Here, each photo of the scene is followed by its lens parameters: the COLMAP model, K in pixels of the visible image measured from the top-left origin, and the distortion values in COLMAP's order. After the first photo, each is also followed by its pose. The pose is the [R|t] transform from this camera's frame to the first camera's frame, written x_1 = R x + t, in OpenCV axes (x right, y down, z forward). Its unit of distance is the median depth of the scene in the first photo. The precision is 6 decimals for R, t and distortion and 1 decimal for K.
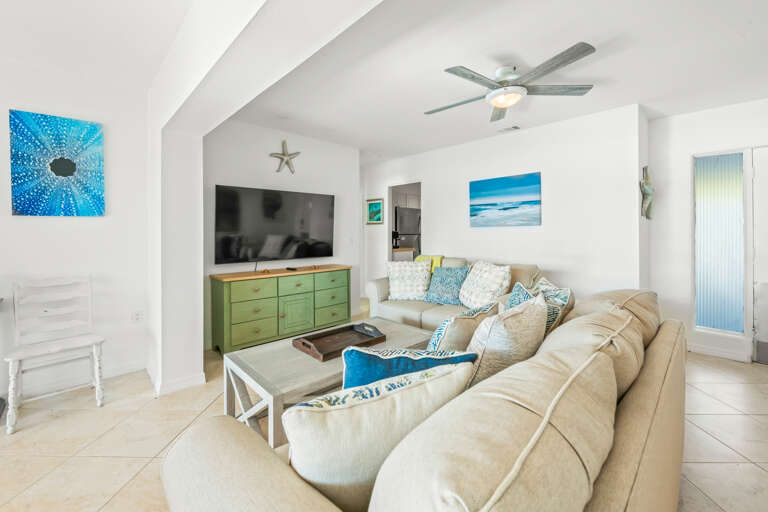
lens RADIAL K [[312.9, 0, 394.4], [0, 312.9, 226.9], [0, 0, 1]] dist [-0.003053, -0.000264]
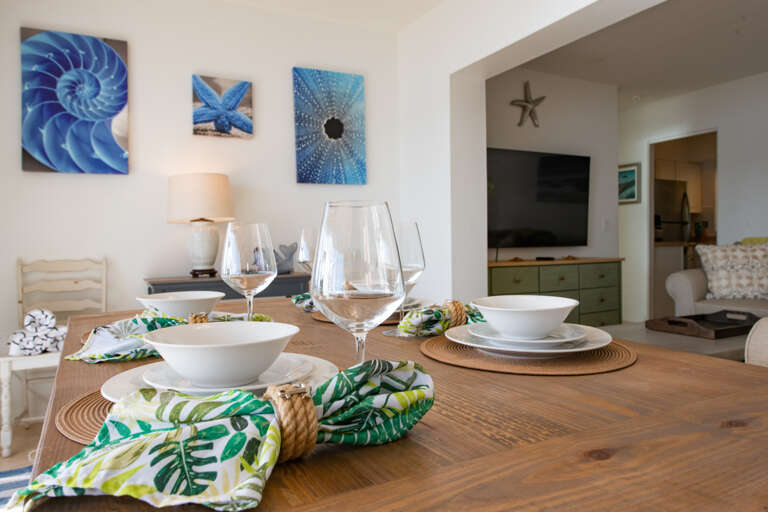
lens RADIAL K [[530.6, 0, 382.5], [0, 530.6, 254.5], [0, 0, 1]] dist [0.008796, 0.001784]
pose [[0.962273, -0.008073, -0.271967, -0.383615], [0.015237, 0.999590, 0.024240, 0.096134], [0.271660, -0.027469, 0.962001, -0.308069]]
